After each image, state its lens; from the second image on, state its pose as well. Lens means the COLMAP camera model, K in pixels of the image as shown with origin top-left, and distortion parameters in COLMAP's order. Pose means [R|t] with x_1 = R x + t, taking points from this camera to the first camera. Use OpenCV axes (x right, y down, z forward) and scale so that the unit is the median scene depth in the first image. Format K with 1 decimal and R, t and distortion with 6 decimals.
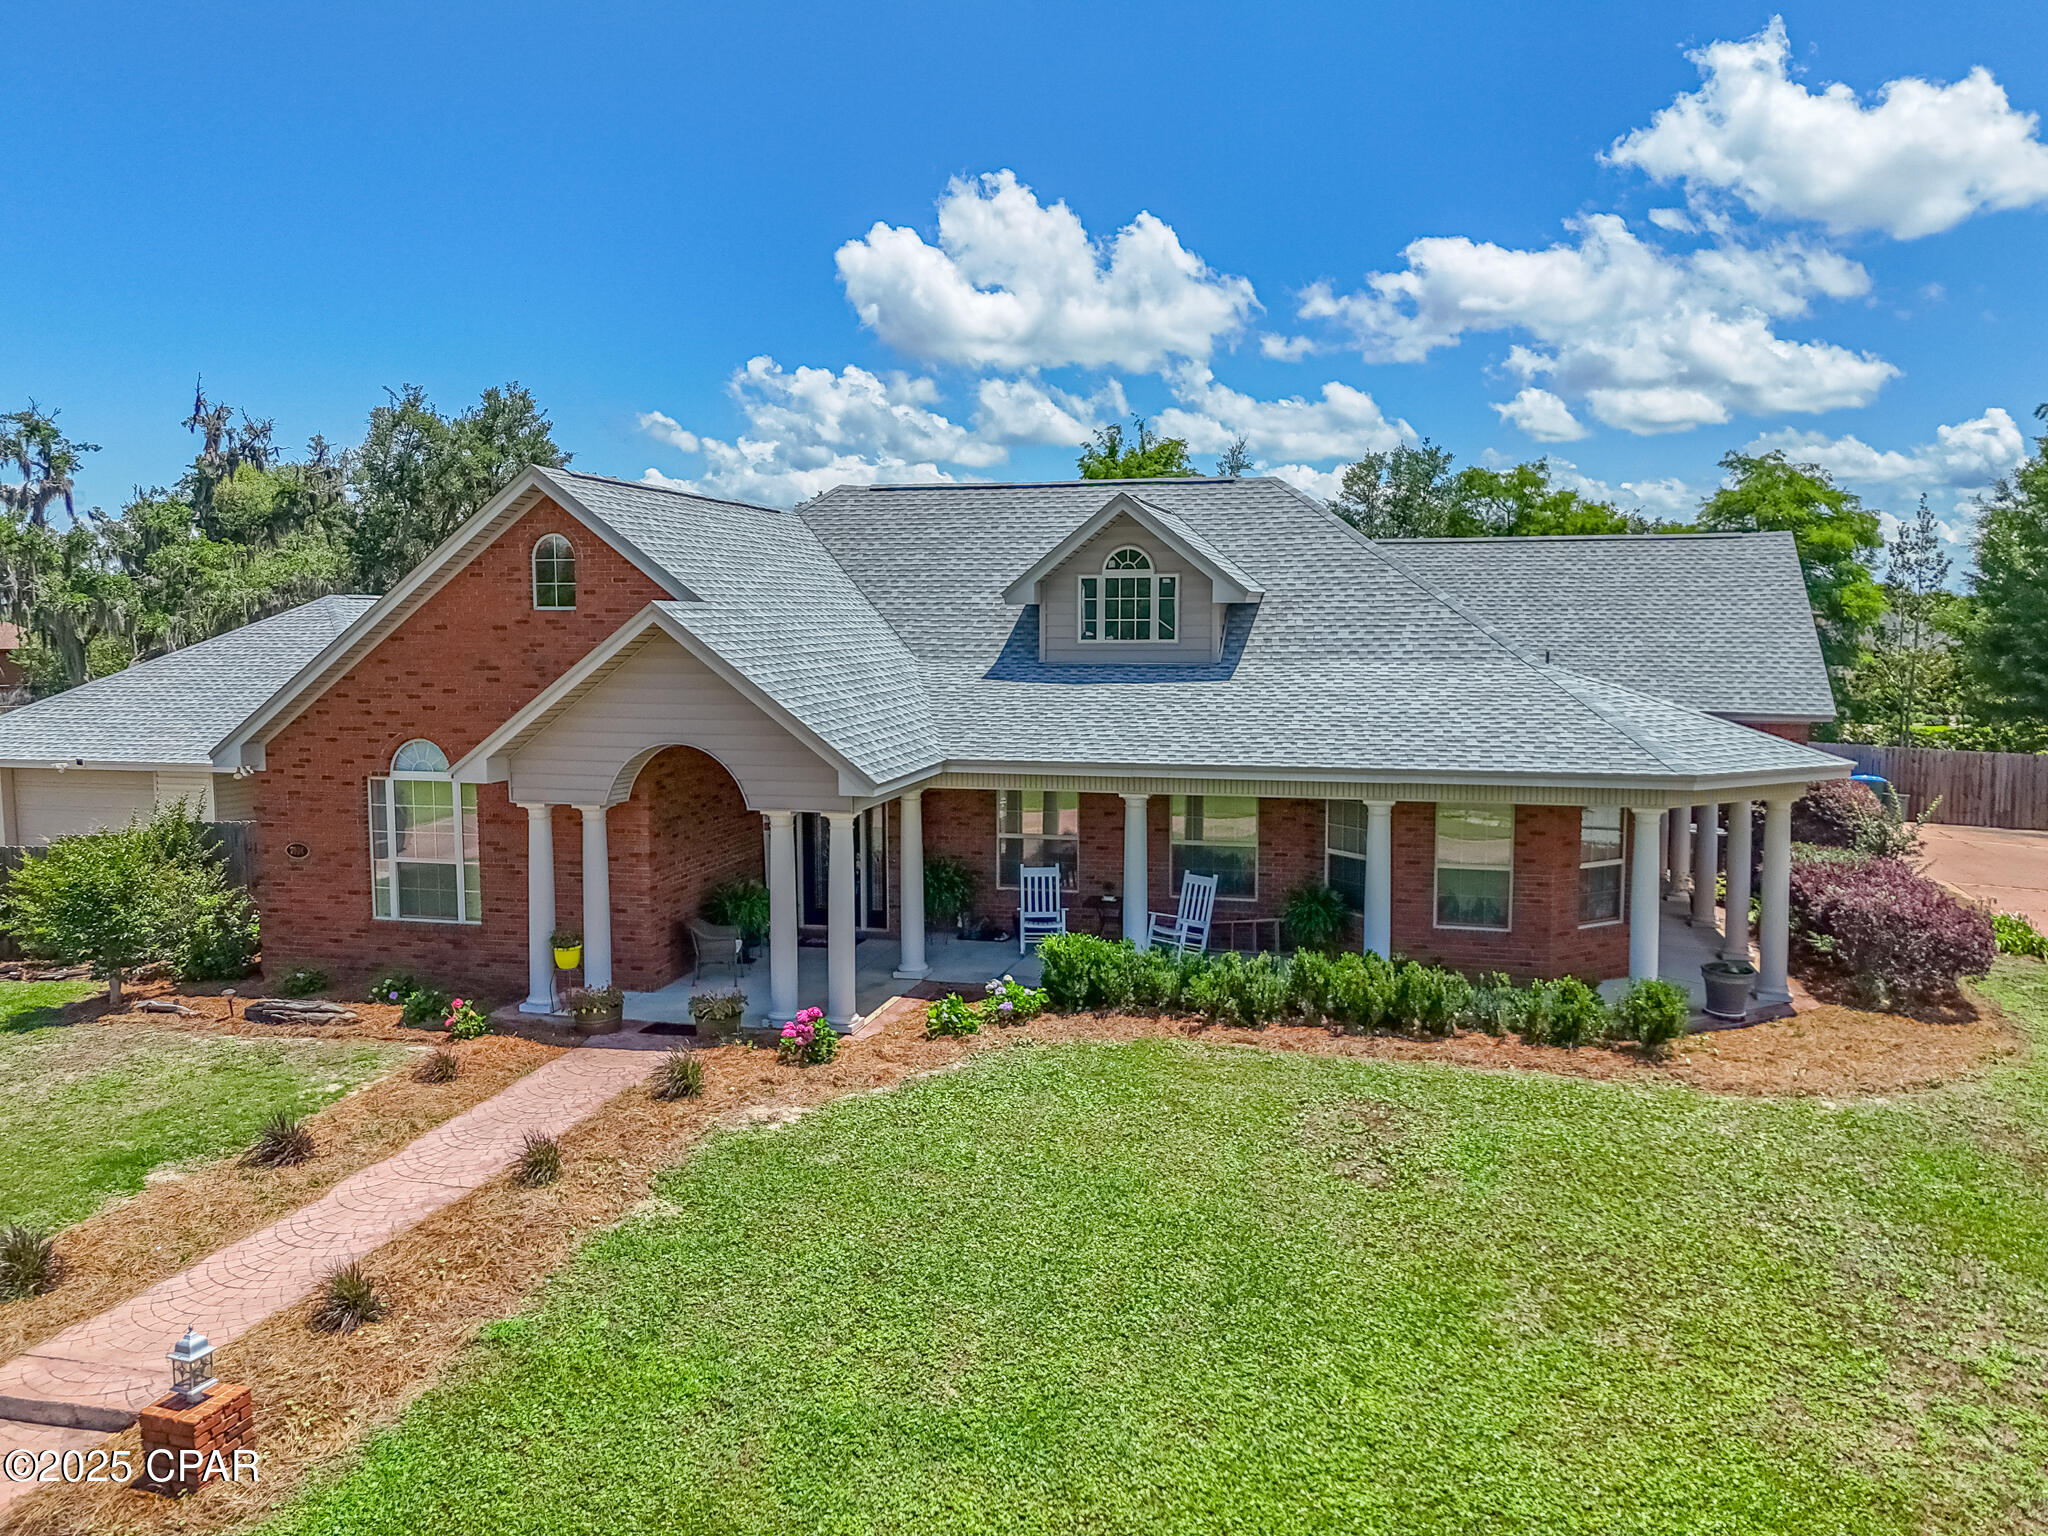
lens RADIAL K [[1537.6, 0, 1032.0], [0, 1537.6, 775.2], [0, 0, 1]] dist [0.065574, -0.043391]
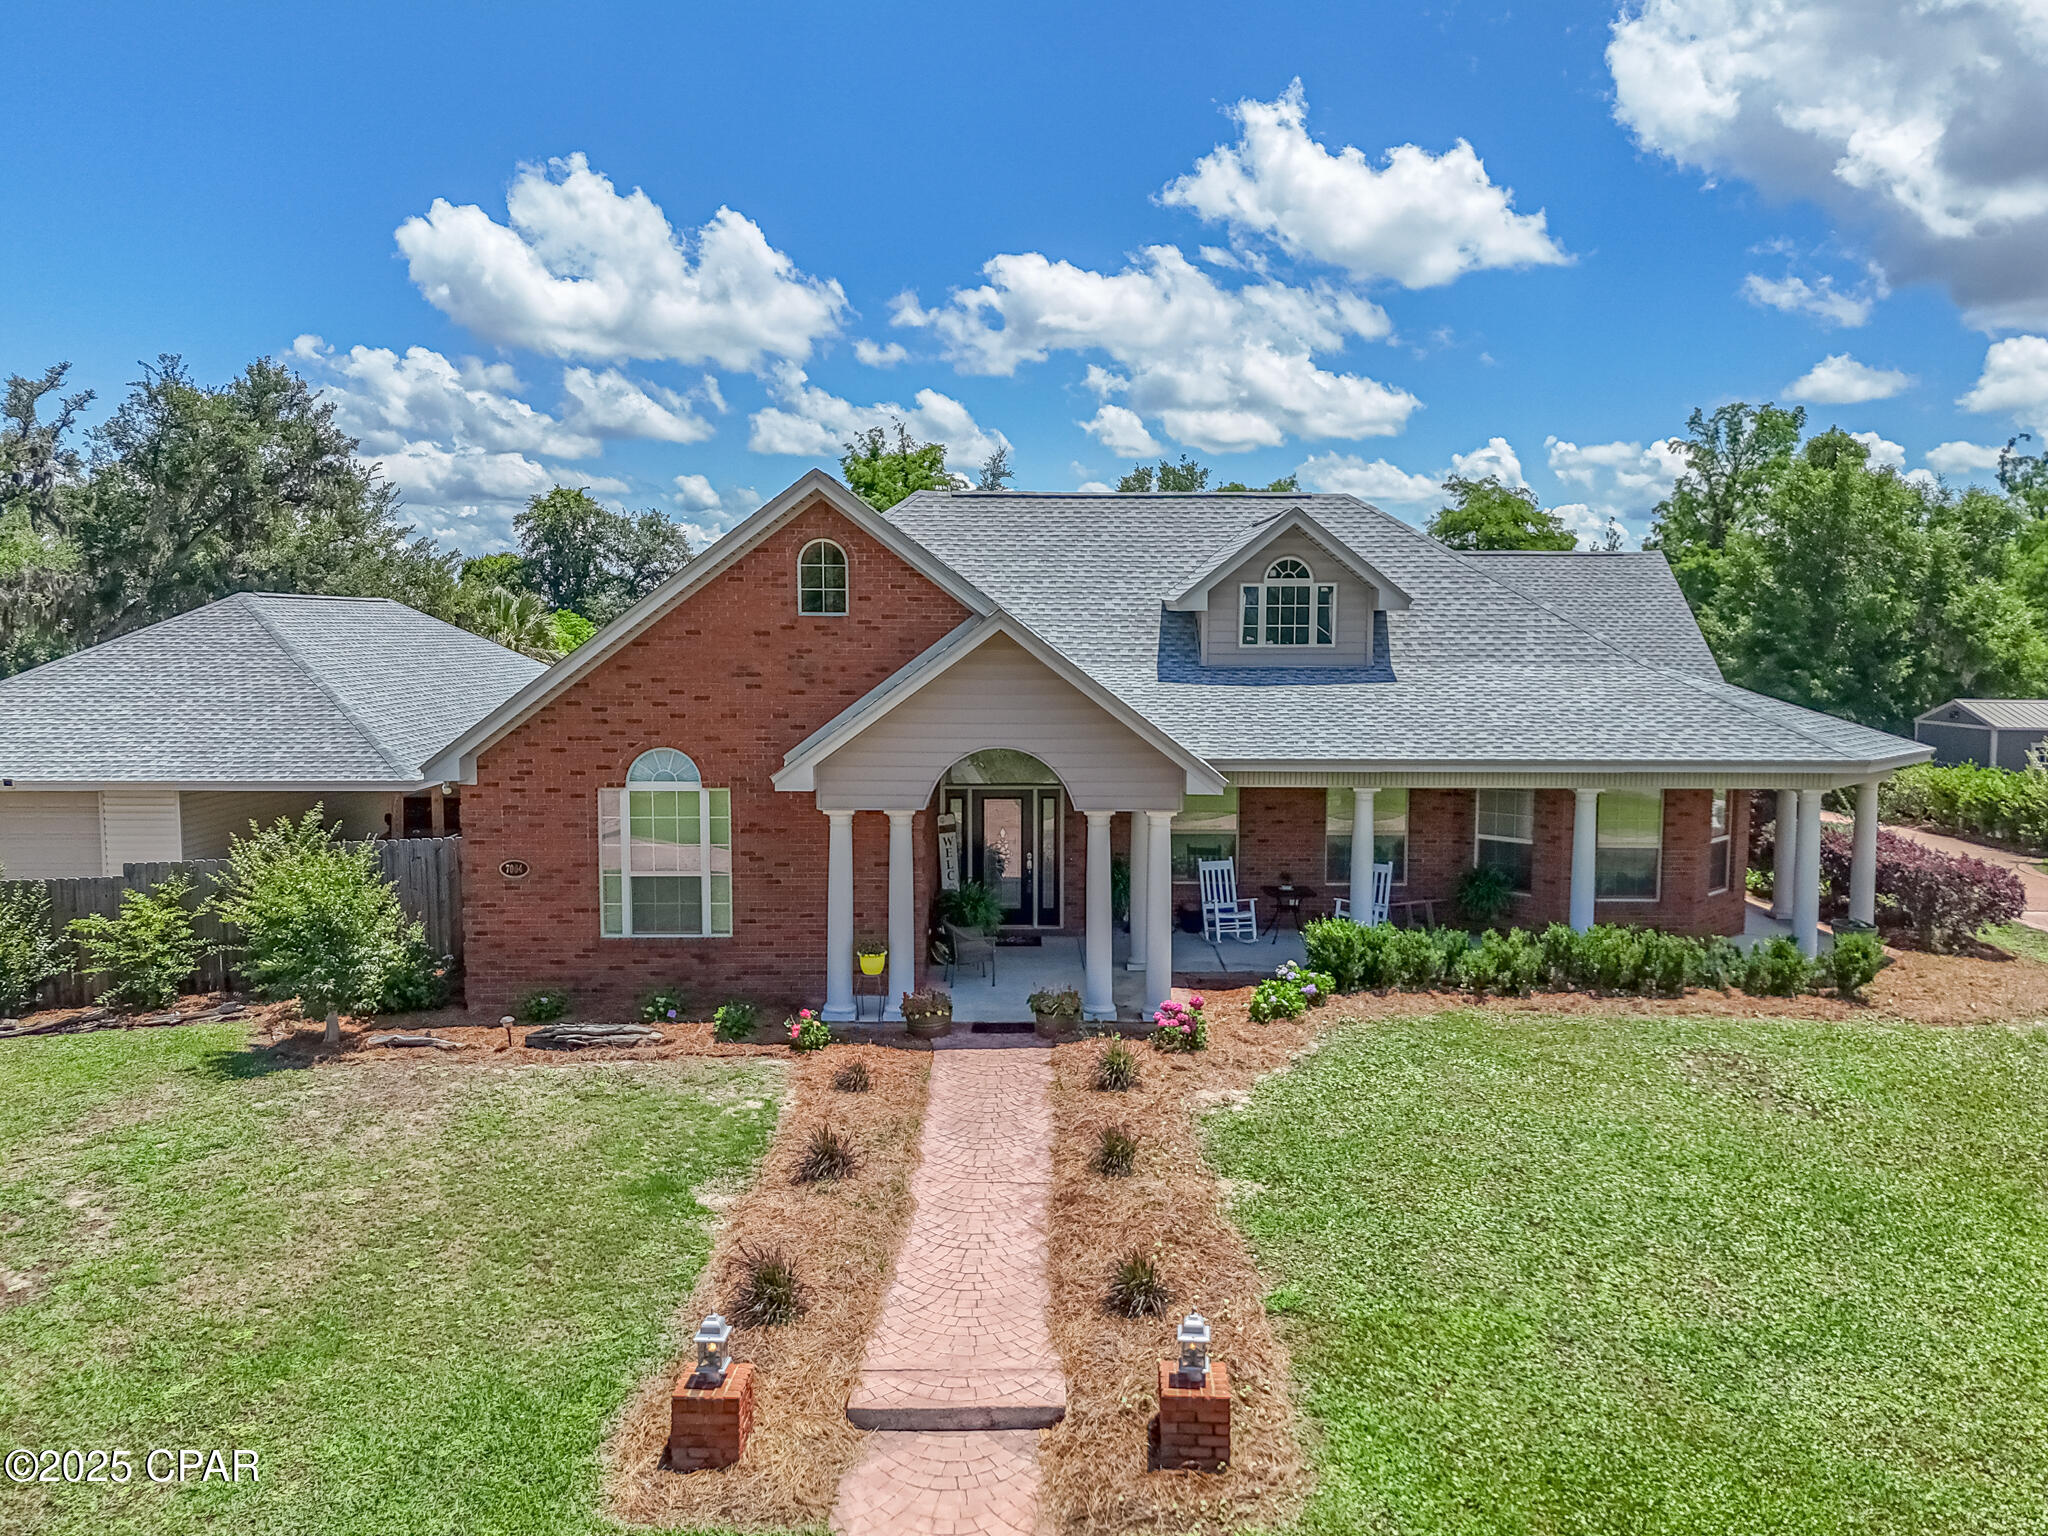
lens RADIAL K [[1537.6, 0, 1029.4], [0, 1537.6, 760.0], [0, 0, 1]] dist [0.065574, -0.043391]
pose [[0.966509, -0.018500, 0.255963, -0.407439], [0.021273, 0.999741, -0.008071, -0.003072], [-0.255748, 0.013245, 0.966653, 0.011696]]
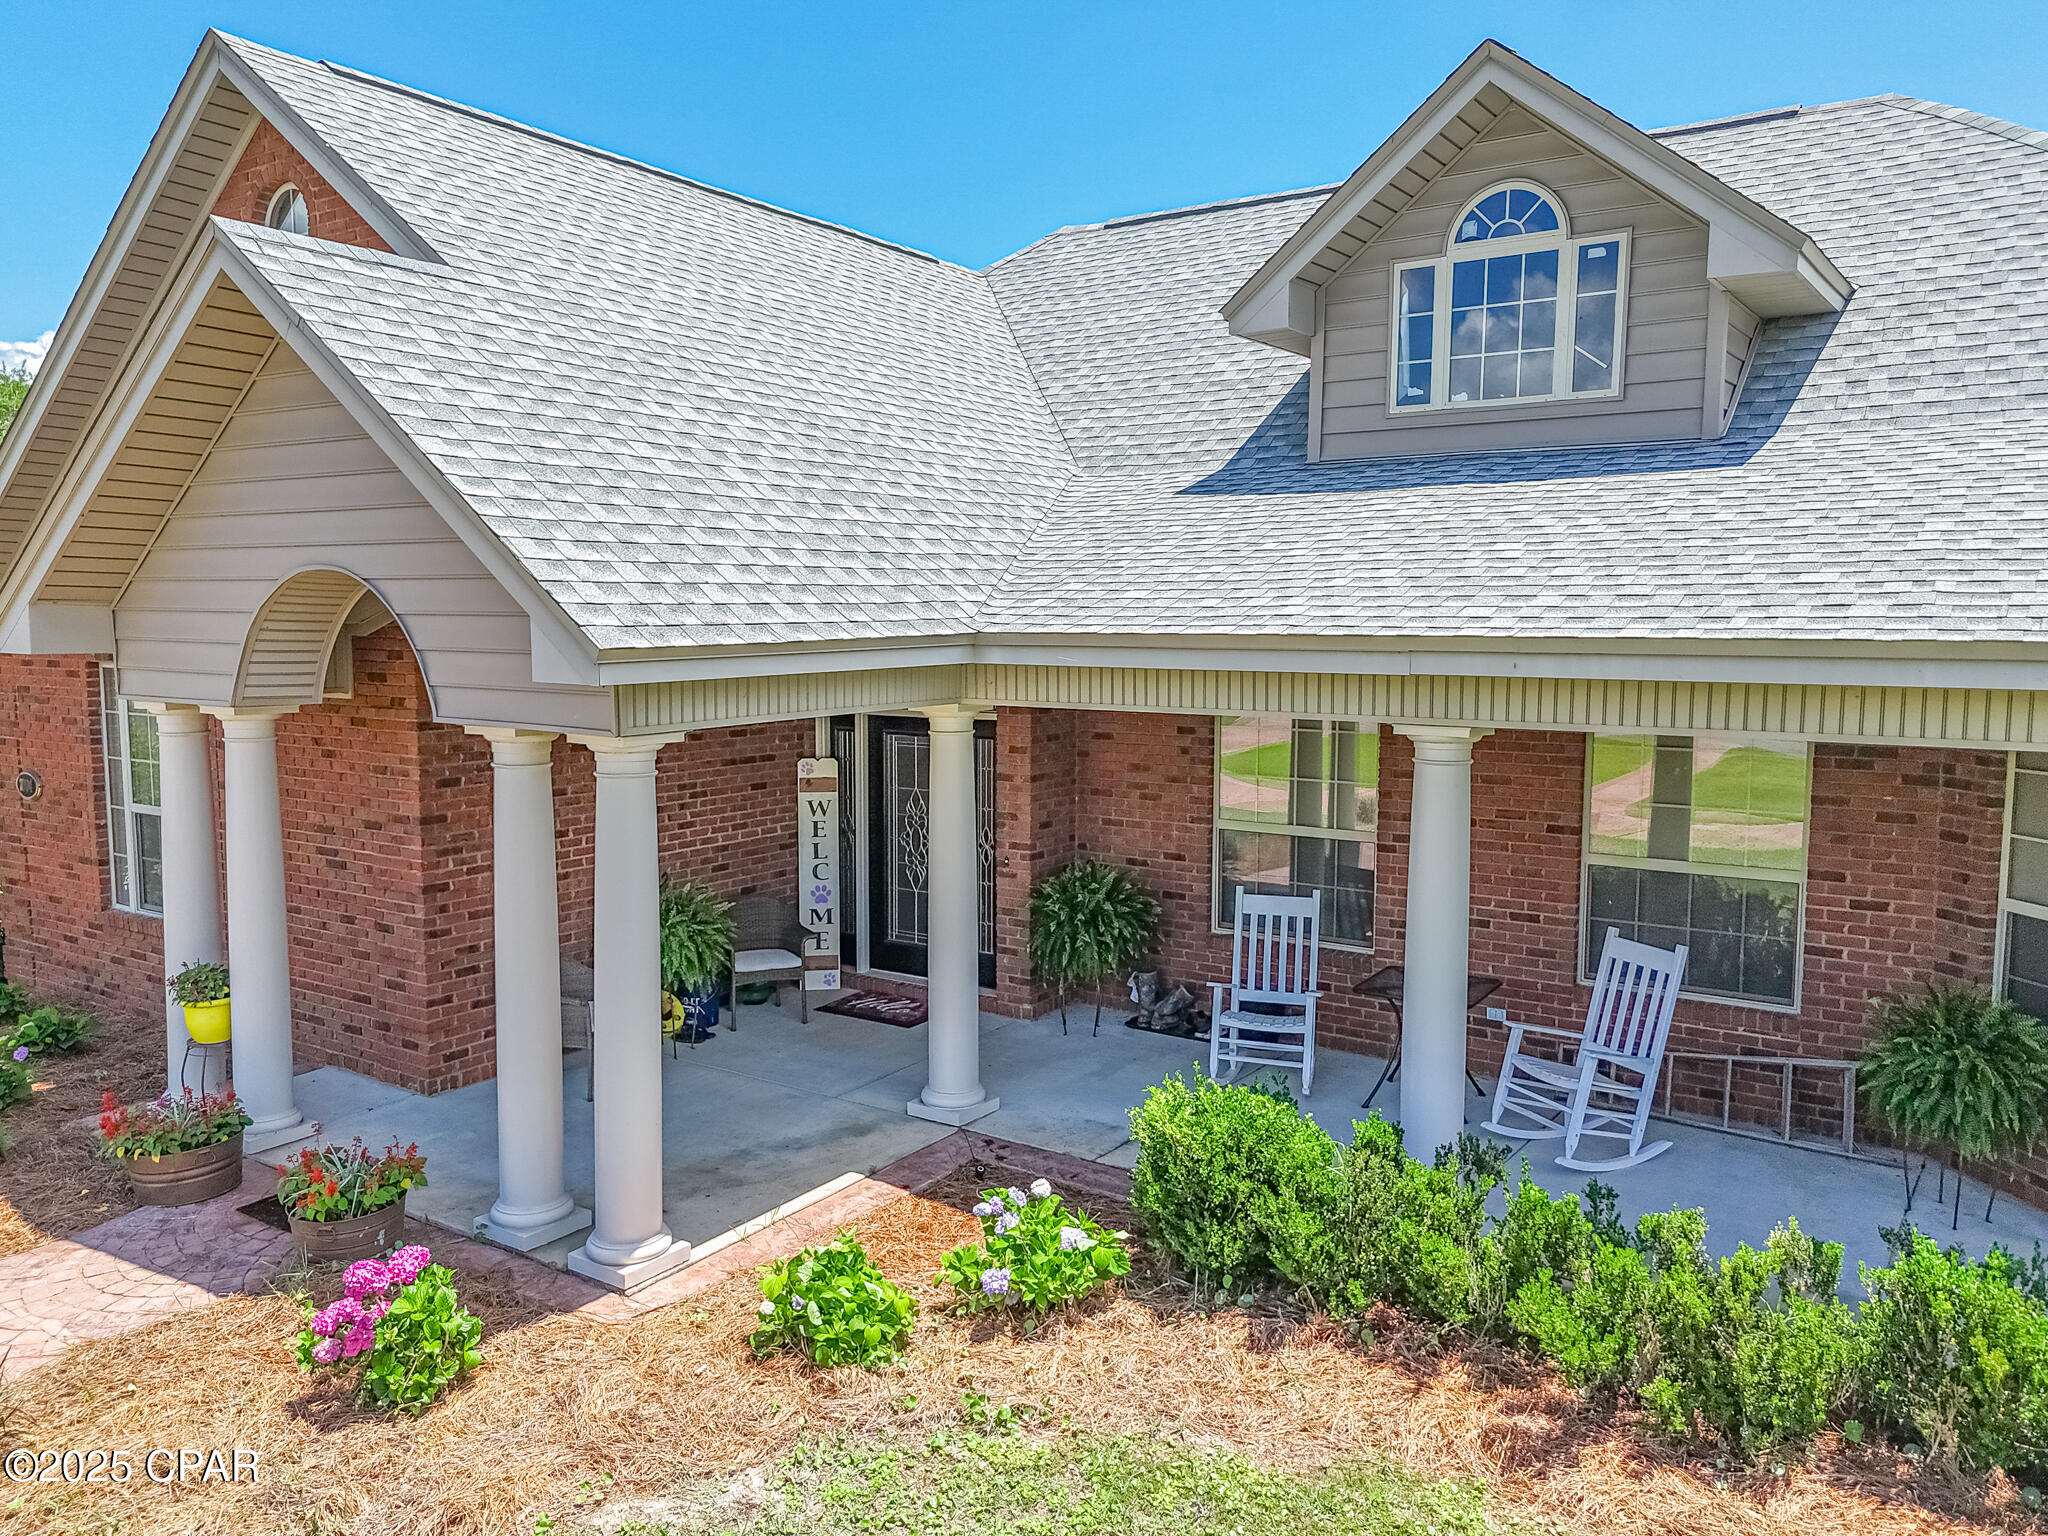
lens RADIAL K [[1537.6, 0, 1021.5], [0, 1537.6, 771.2], [0, 0, 1]] dist [0.065574, -0.043391]
pose [[0.939948, 0.040901, -0.338857, 0.093383], [-0.039246, 0.999161, 0.011737, 0.020871], [0.339053, 0.002266, 0.940765, 0.558643]]
